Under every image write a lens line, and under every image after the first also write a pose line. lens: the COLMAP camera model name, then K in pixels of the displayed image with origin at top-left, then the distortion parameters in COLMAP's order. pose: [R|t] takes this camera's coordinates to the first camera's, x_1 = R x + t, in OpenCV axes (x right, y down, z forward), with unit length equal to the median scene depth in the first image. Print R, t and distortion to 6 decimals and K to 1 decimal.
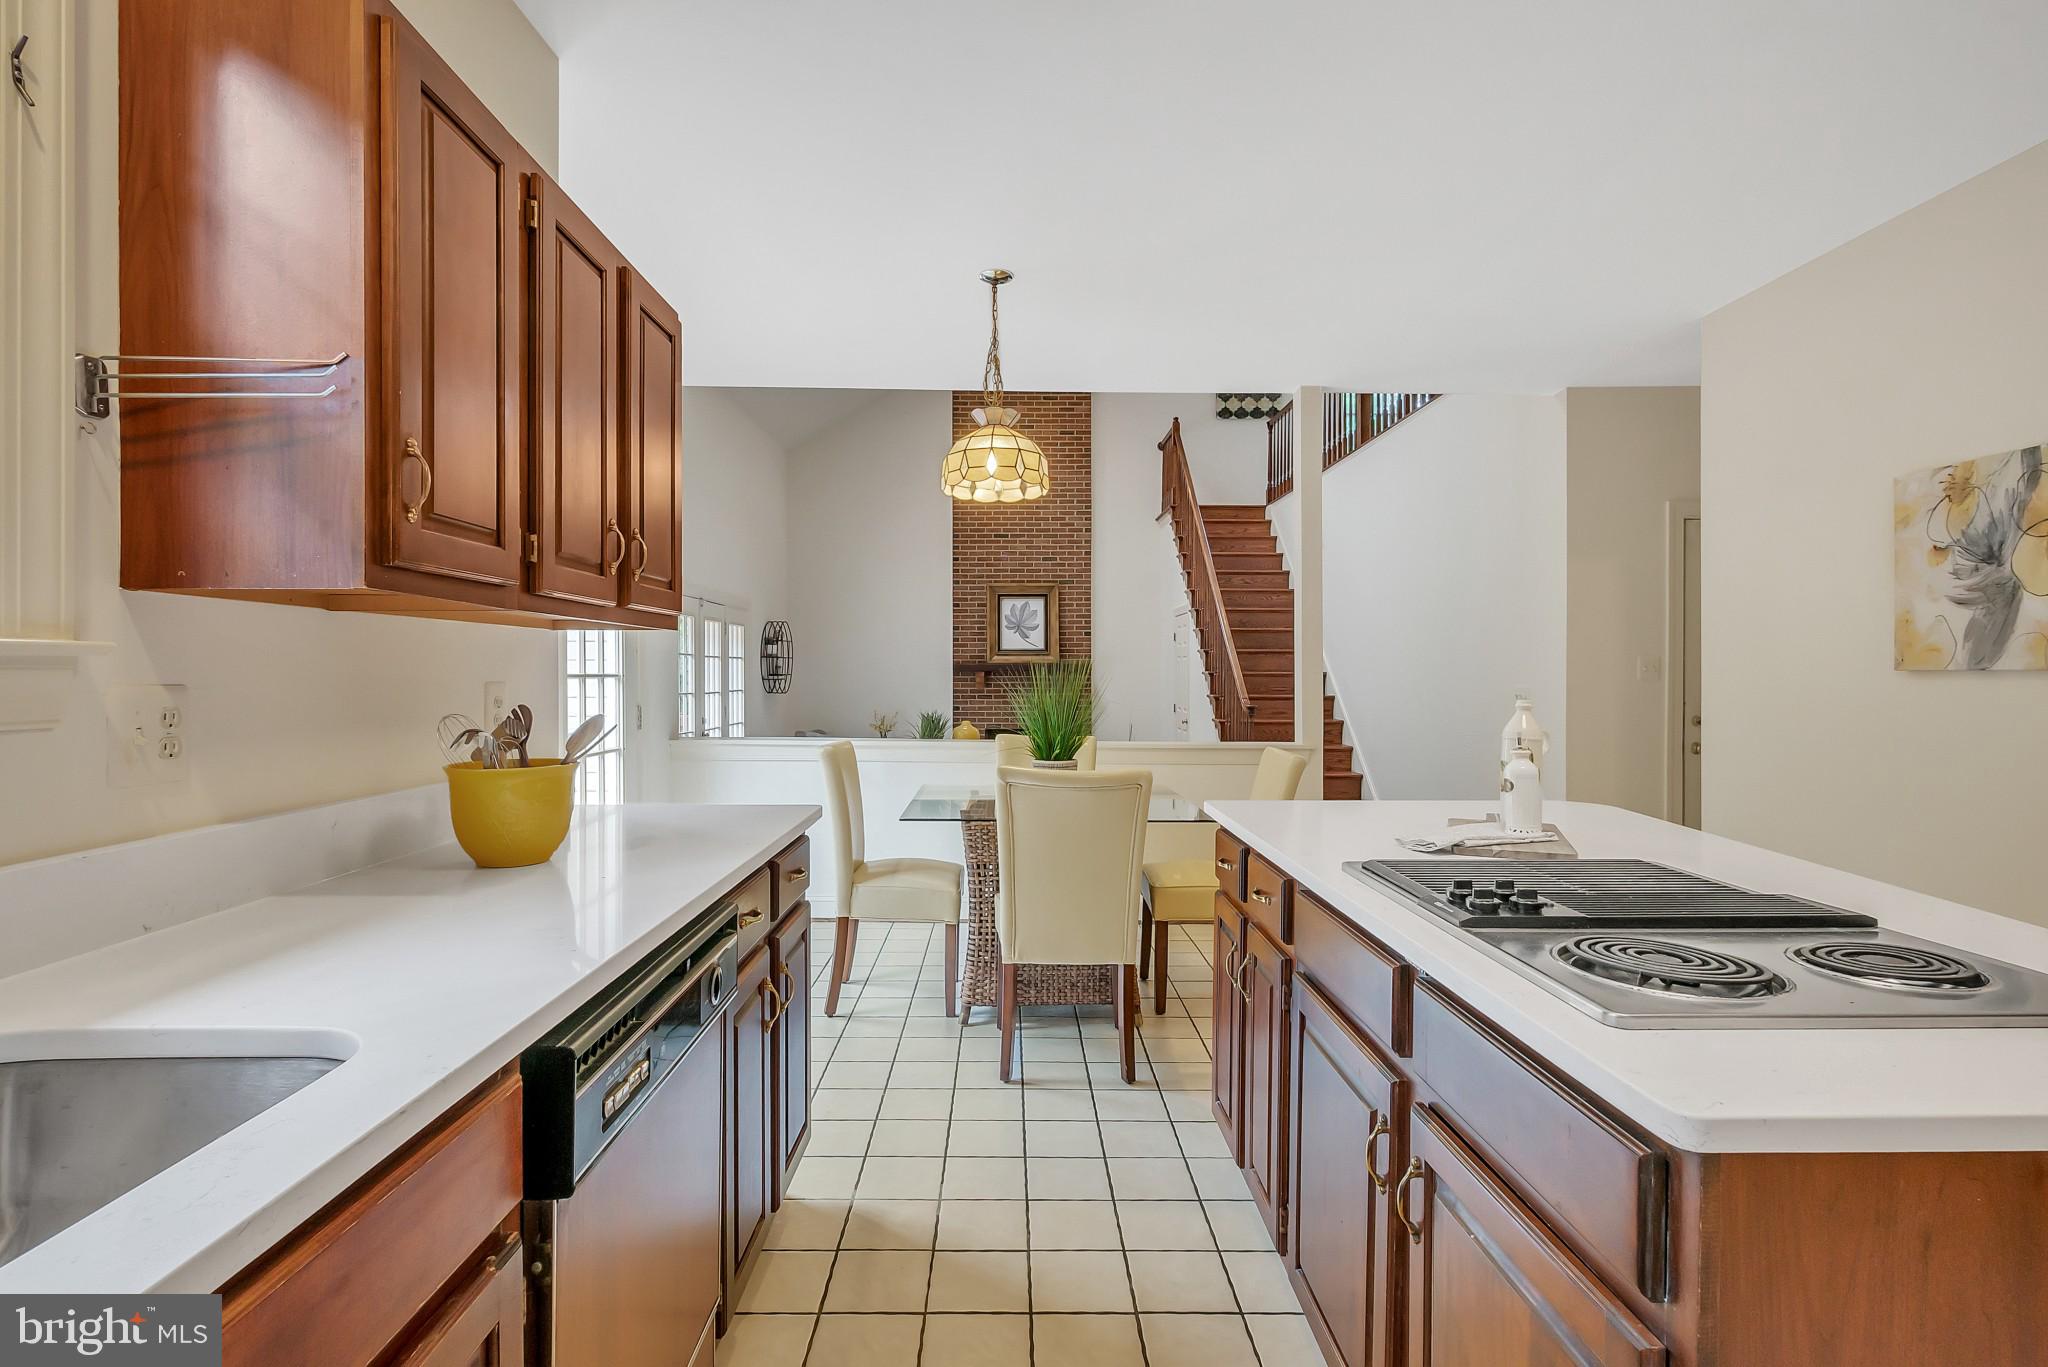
lens RADIAL K [[967.5, 0, 1024.0], [0, 967.5, 683.5], [0, 0, 1]] dist [-0.000163, 0.000248]
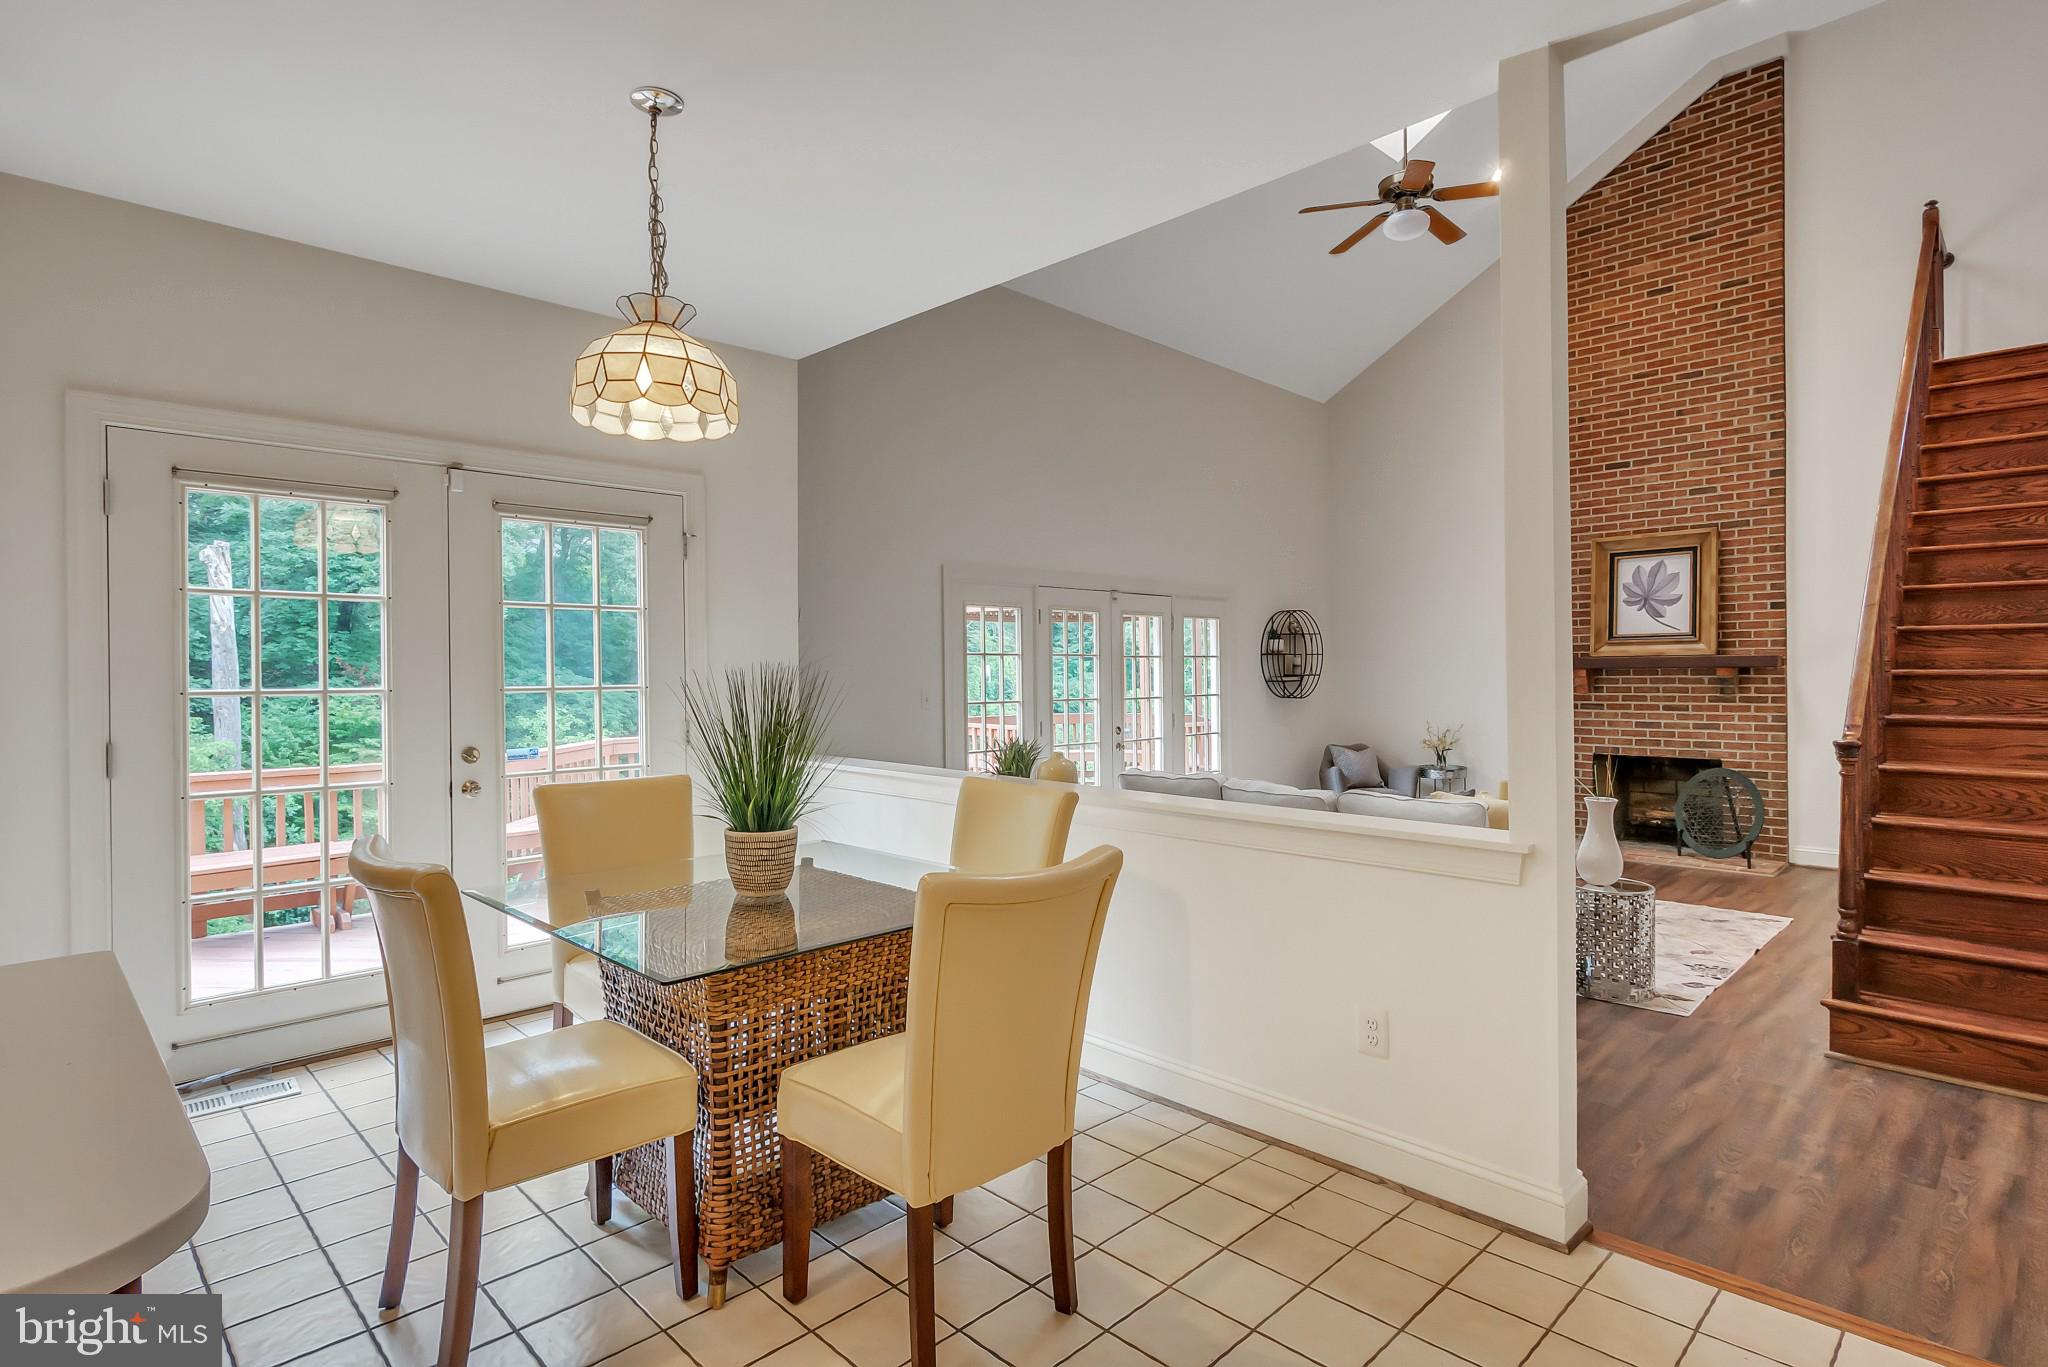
lens RADIAL K [[1029.0, 0, 1012.2], [0, 1029.0, 675.2], [0, 0, 1]] dist [0.000381, 0.000348]
pose [[0.690777, -0.003394, -0.723060, 0.626241], [0.001006, 0.999993, -0.003732, -0.018186], [0.723067, 0.001850, 0.690775, 0.651799]]
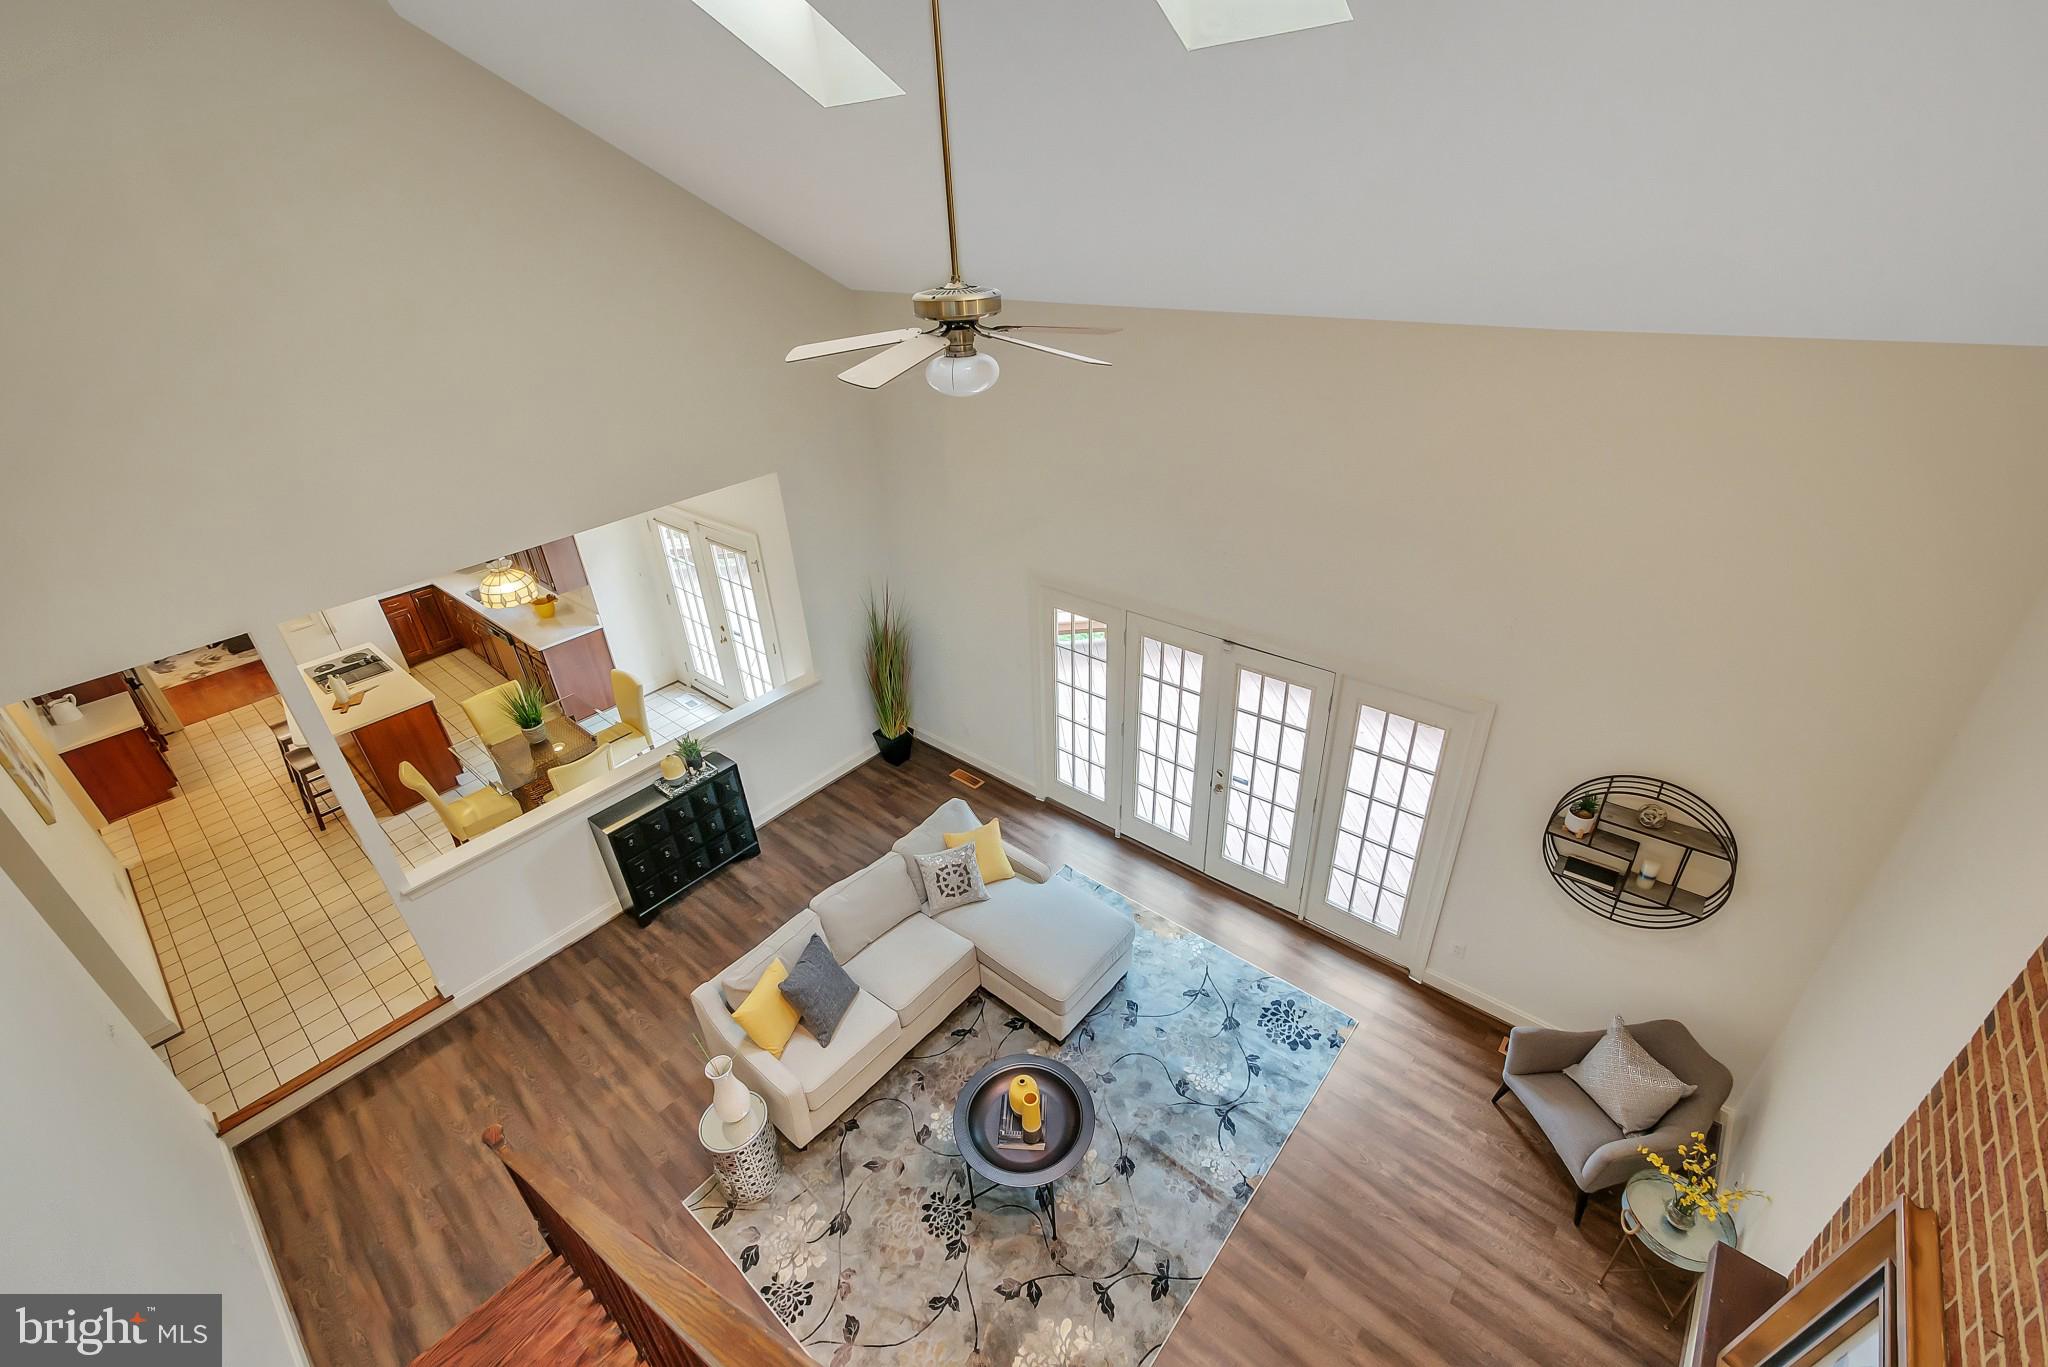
lens RADIAL K [[881.0, 0, 1028.5], [0, 881.0, 690.7], [0, 0, 1]] dist [-0.007536, 0.000385]
pose [[-0.655133, 0.394164, -0.644543, 0.542141], [0.027908, 0.865162, 0.500715, -0.923403], [0.754998, 0.310047, -0.577797, 2.926644]]
